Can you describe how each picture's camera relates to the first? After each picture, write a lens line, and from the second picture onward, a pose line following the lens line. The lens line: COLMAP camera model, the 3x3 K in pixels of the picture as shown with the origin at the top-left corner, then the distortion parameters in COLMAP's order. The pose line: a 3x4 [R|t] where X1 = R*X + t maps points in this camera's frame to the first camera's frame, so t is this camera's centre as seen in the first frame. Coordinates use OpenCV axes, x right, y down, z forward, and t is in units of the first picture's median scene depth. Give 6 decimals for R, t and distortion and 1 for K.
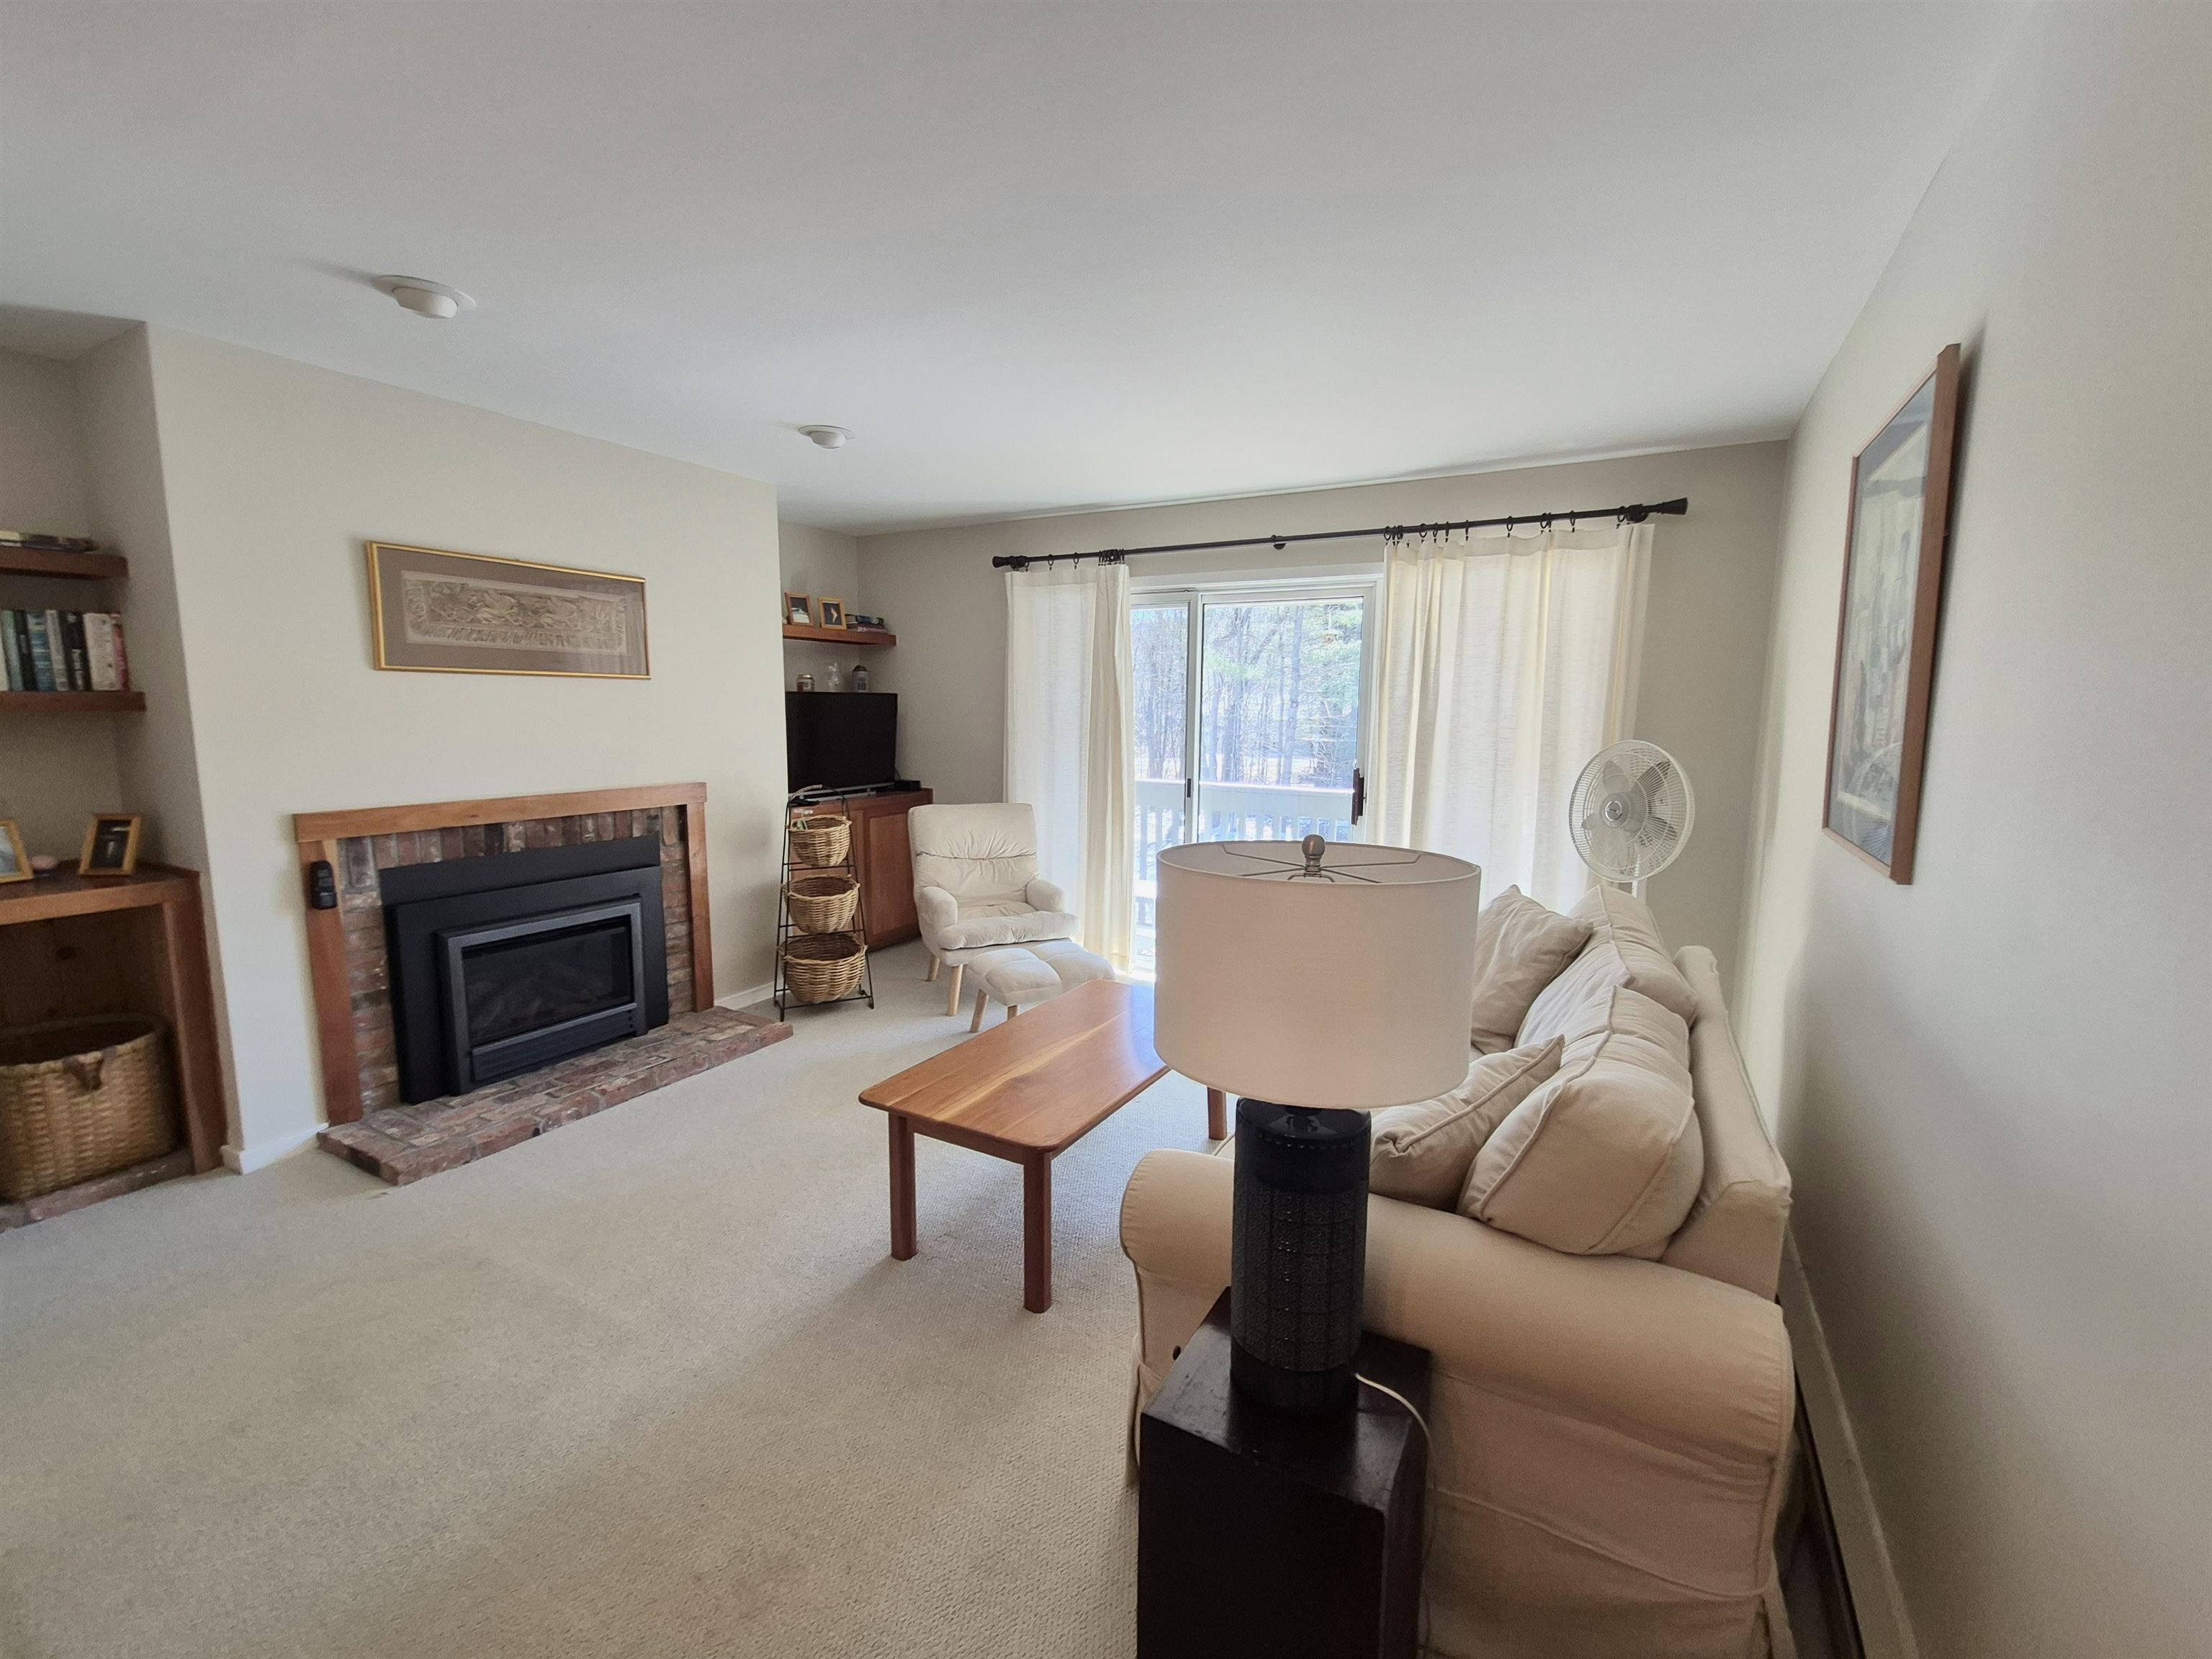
lens RADIAL K [[916.3, 0, 1112.6], [0, 916.3, 835.8], [0, 0, 1]] dist [0.001702, 0.000052]
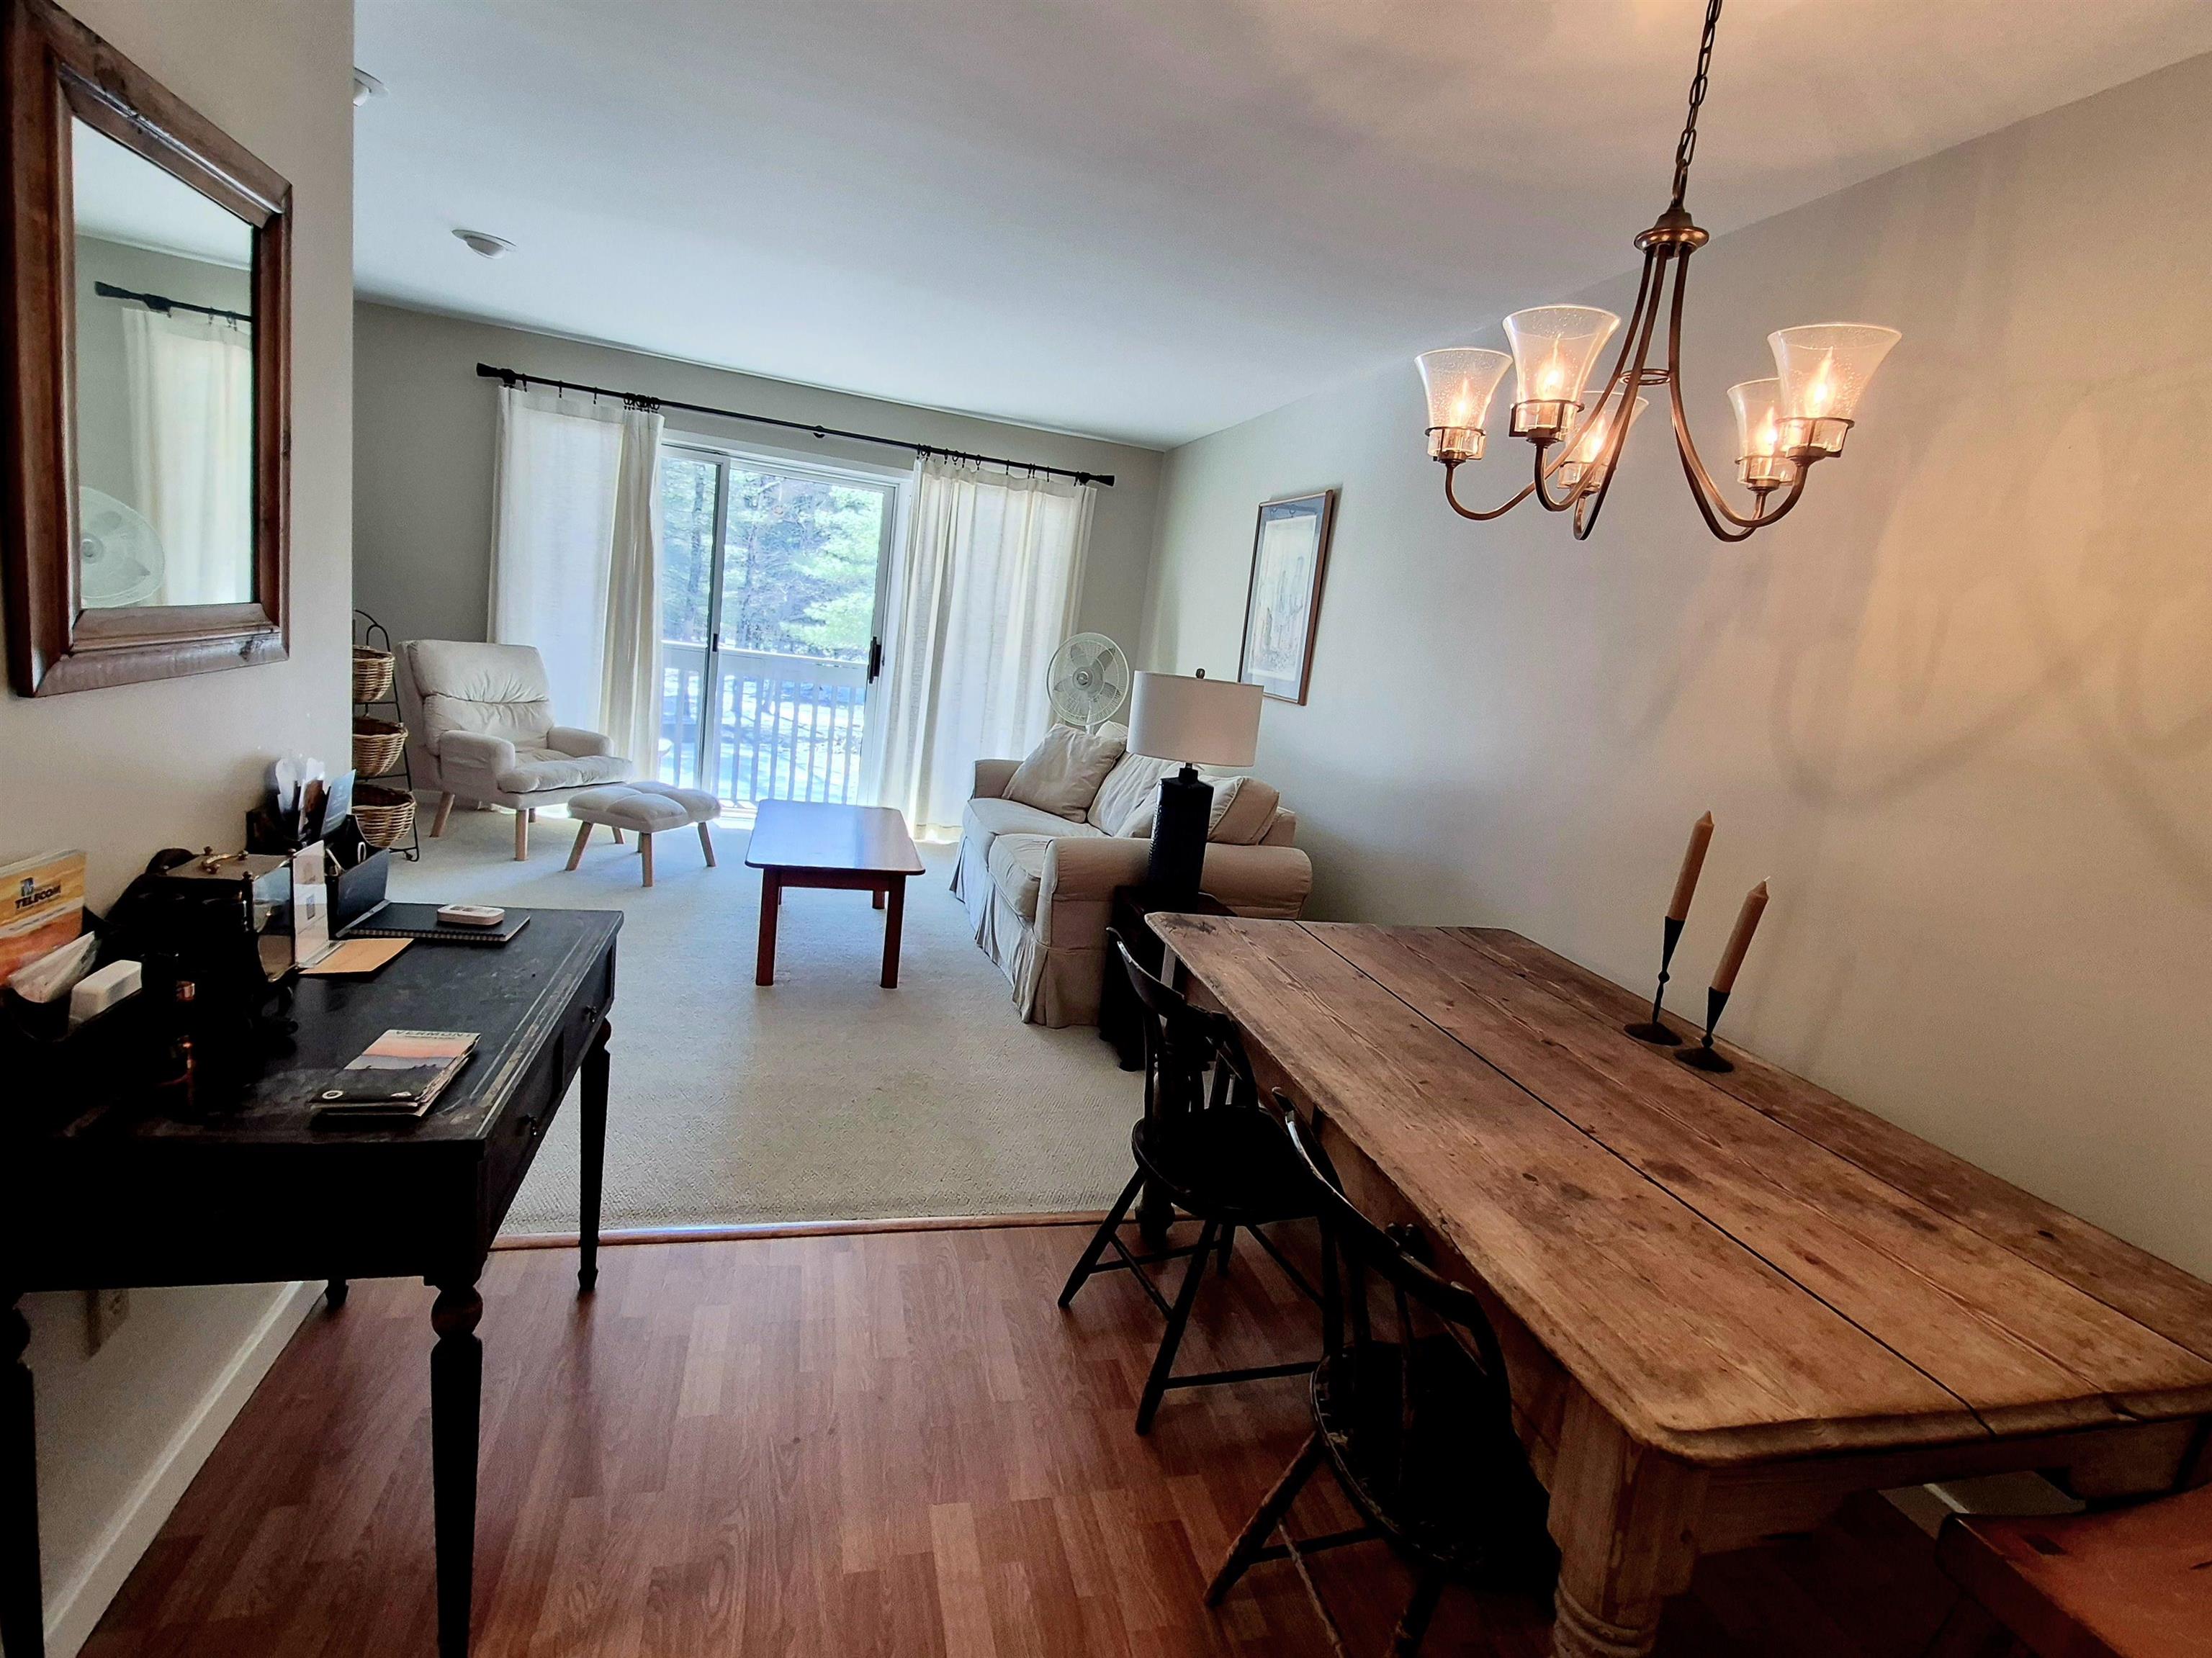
lens RADIAL K [[1022.2, 0, 1106.0], [0, 1022.2, 829.0], [0, 0, 1]] dist [-0.002083, -0.000585]
pose [[0.716644, -0.051944, 0.695502, -0.513706], [-0.022883, 0.994935, 0.097886, 0.044547], [-0.697064, -0.086065, 0.711825, -0.219130]]
